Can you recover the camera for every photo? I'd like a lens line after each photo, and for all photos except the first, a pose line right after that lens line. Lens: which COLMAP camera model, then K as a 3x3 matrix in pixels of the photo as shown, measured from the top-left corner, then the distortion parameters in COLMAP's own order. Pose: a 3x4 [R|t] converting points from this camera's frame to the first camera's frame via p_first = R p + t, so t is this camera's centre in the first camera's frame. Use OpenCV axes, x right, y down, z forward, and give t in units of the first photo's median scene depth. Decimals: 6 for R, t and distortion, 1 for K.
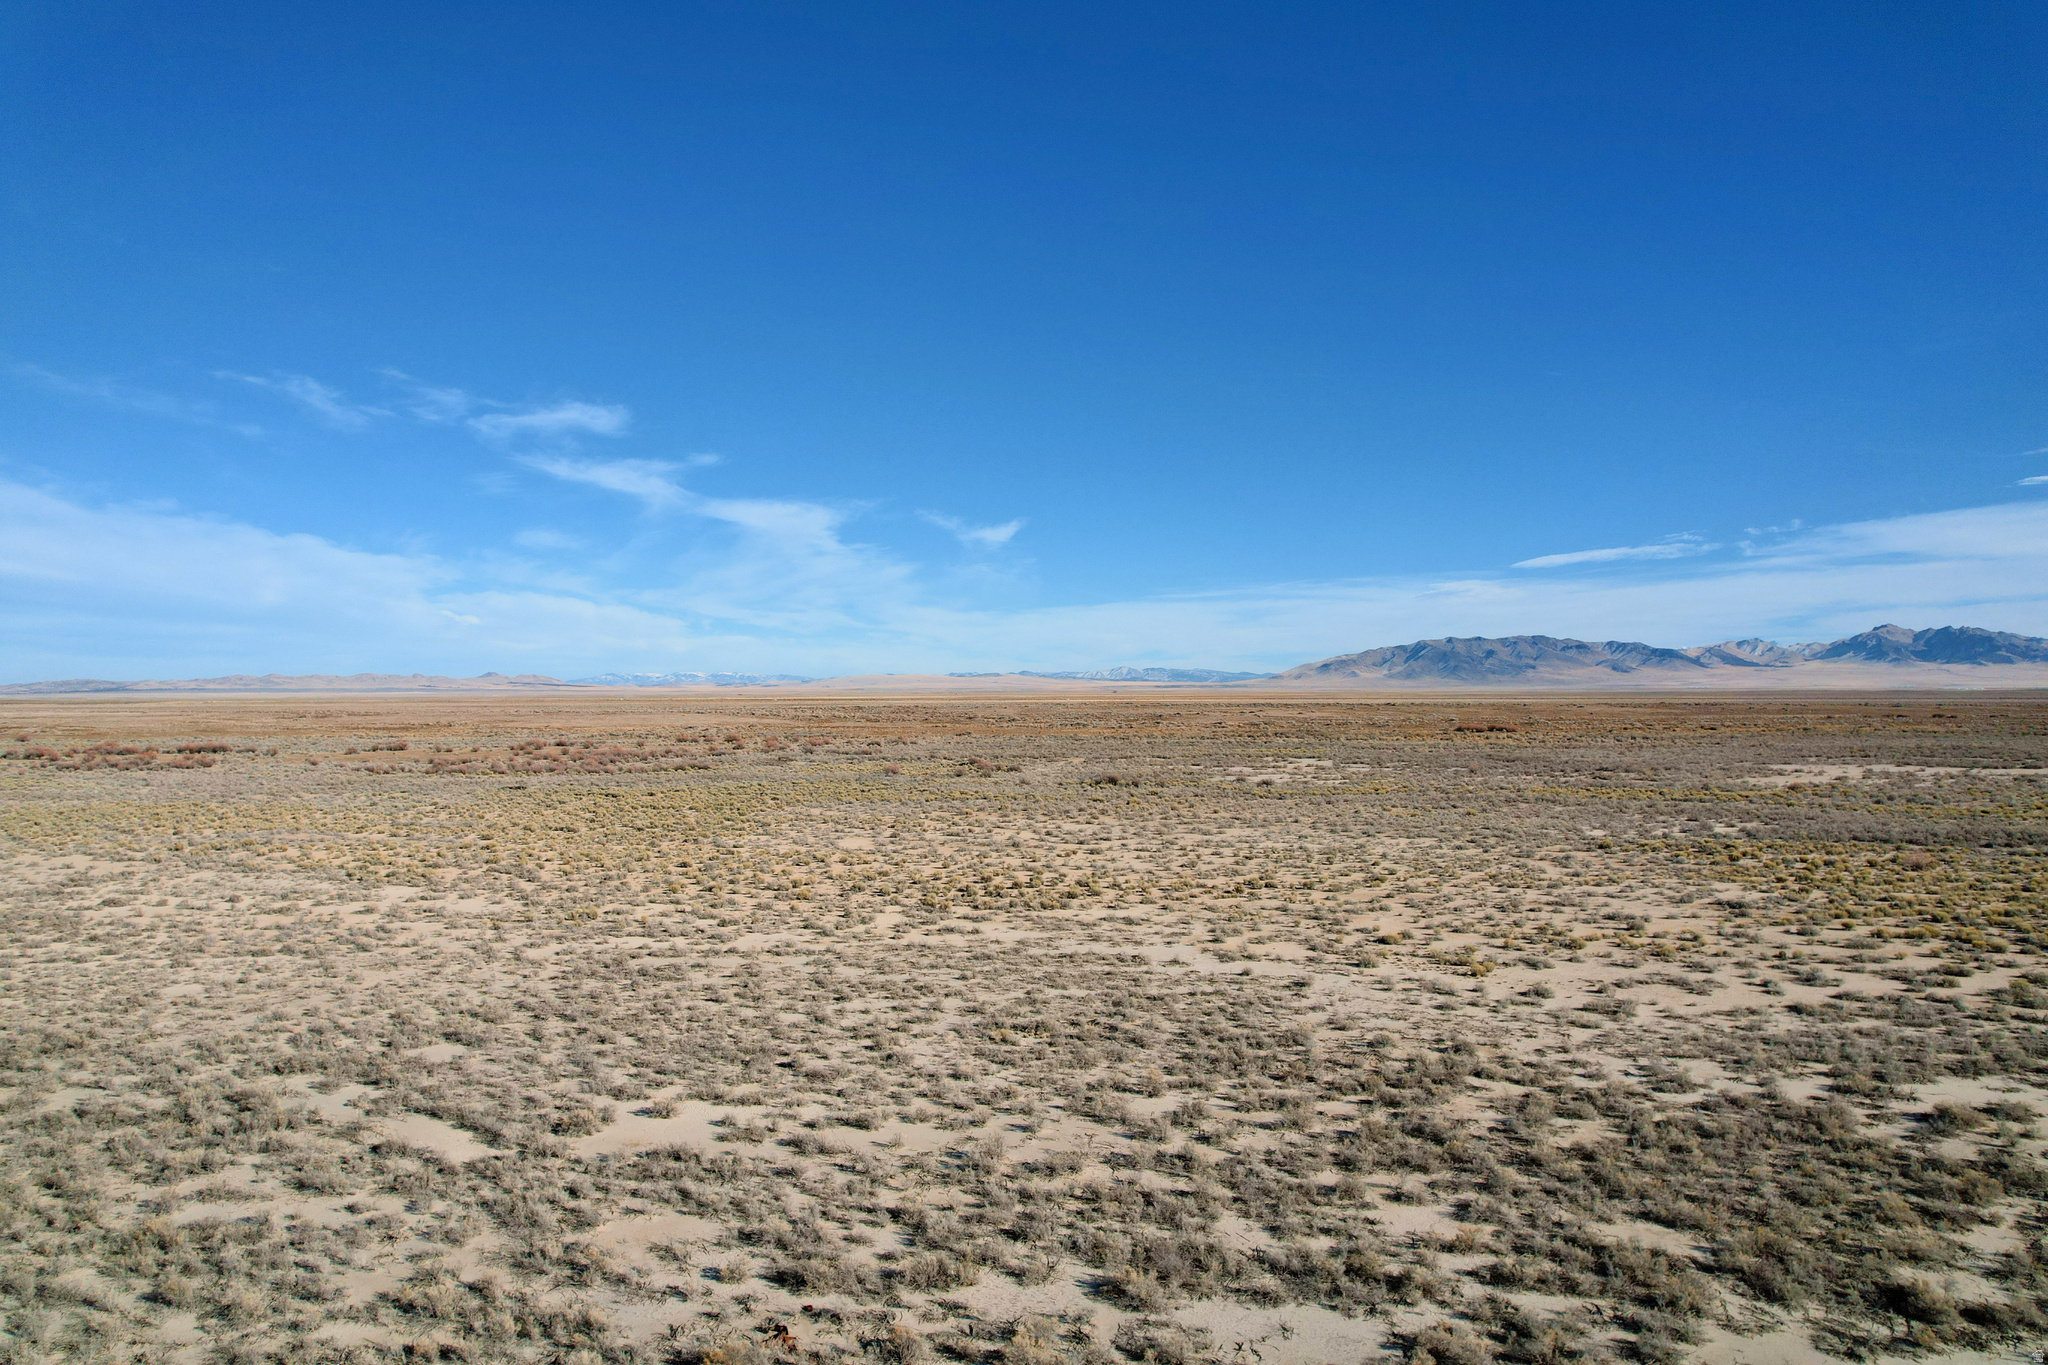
lens RADIAL K [[1338.7, 0, 1027.1], [0, 1338.7, 695.3], [0, 0, 1]] dist [-0.031596, 0.014606]
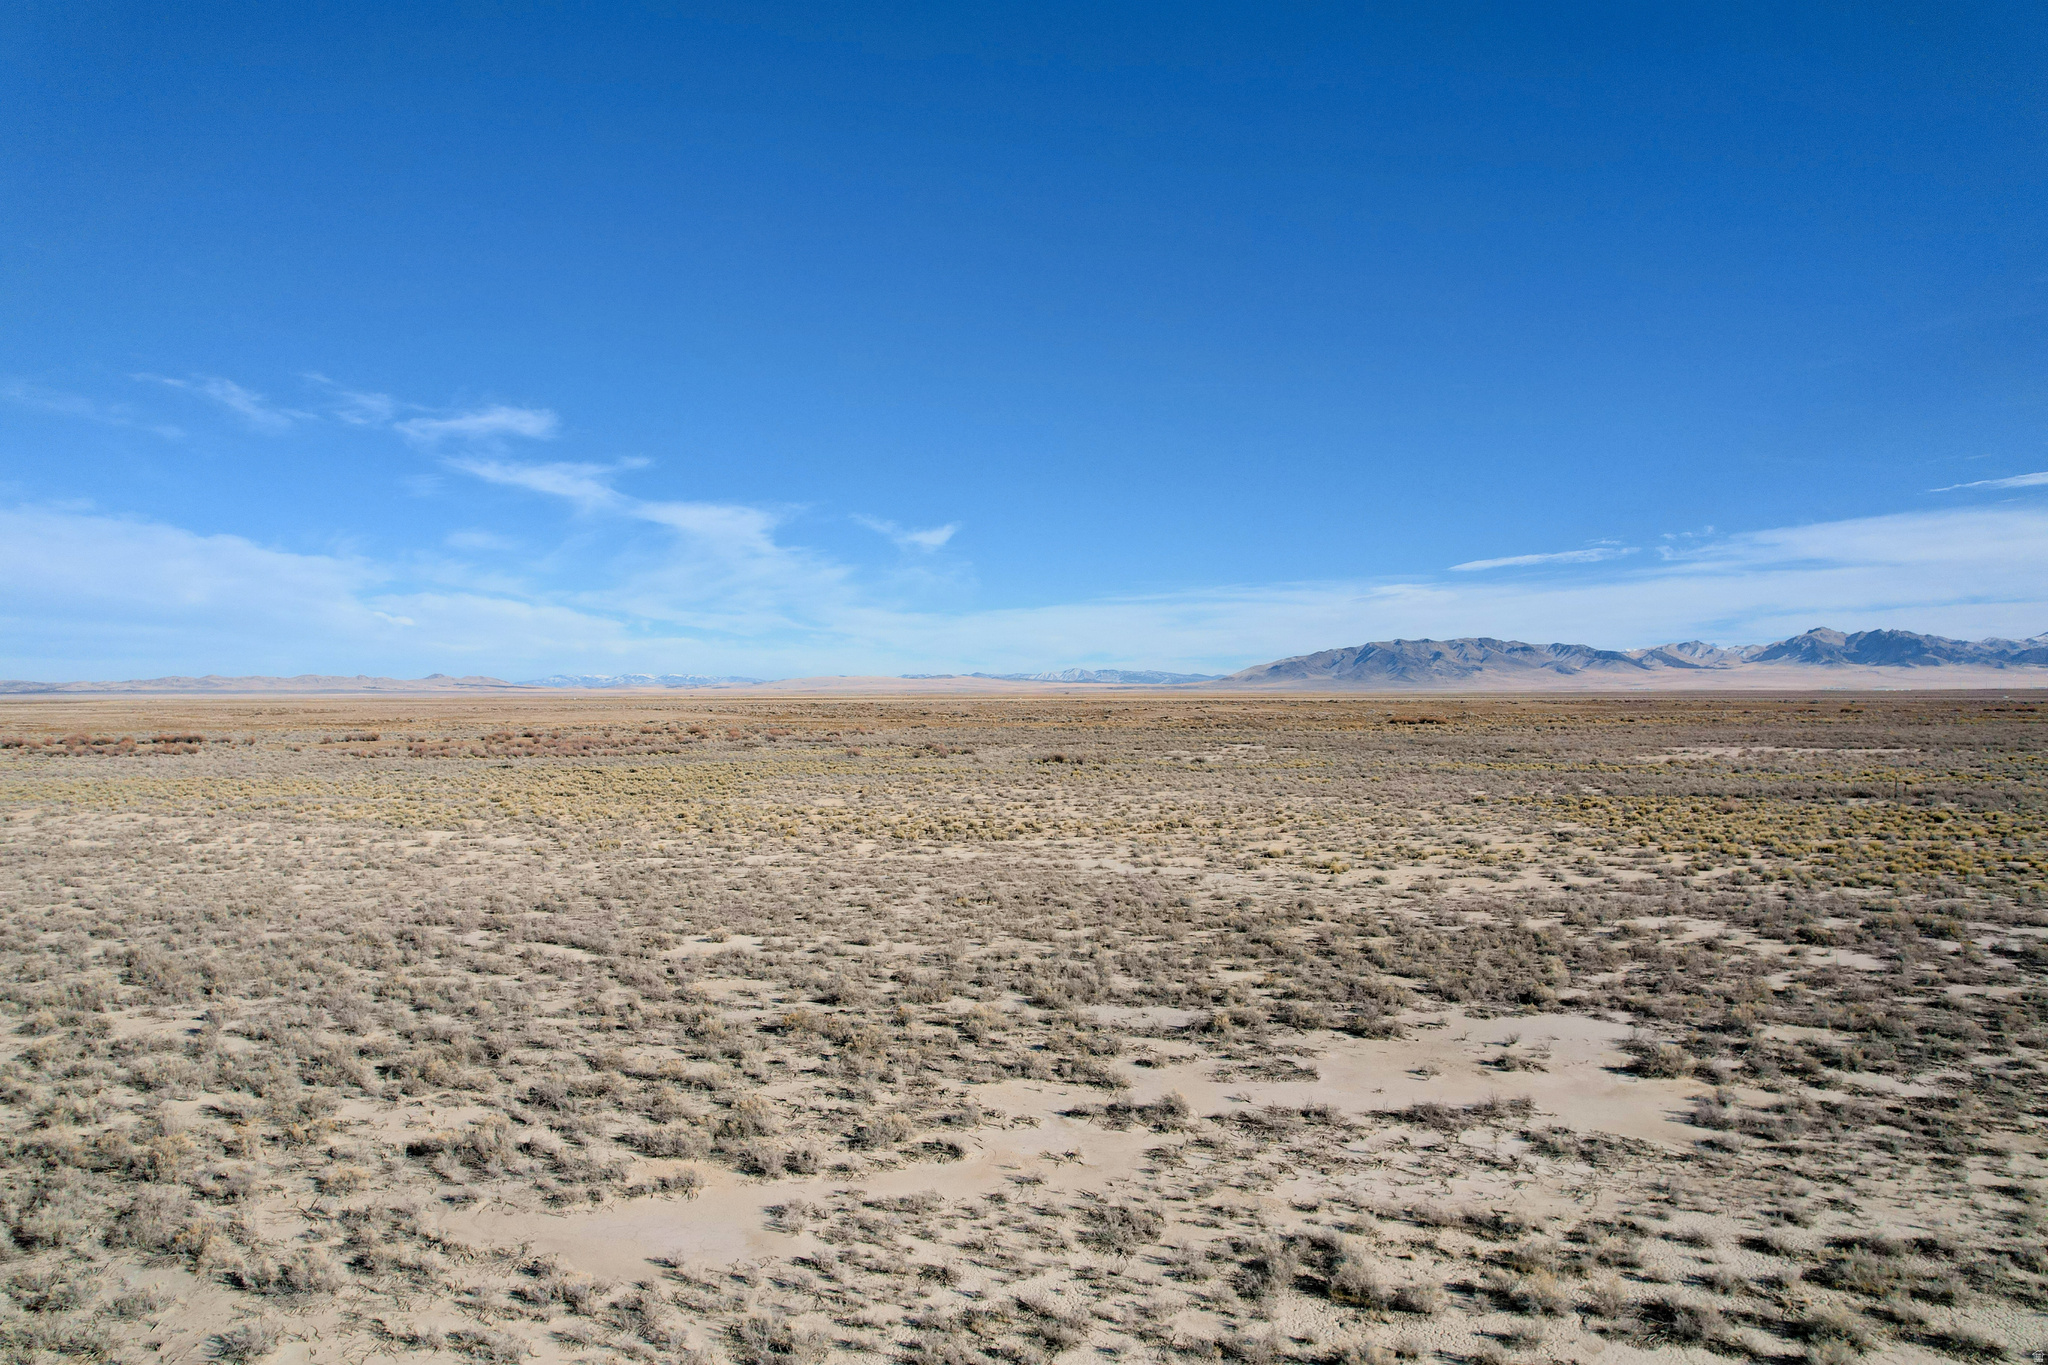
lens RADIAL K [[1338.7, 0, 1033.2], [0, 1338.7, 674.1], [0, 0, 1]] dist [-0.031596, 0.014606]
pose [[0.999202, -0.000057, 0.039940, -0.000737], [0.000753, 0.999848, -0.017419, 0.018998], [-0.039933, 0.017435, 0.999050, -0.121357]]
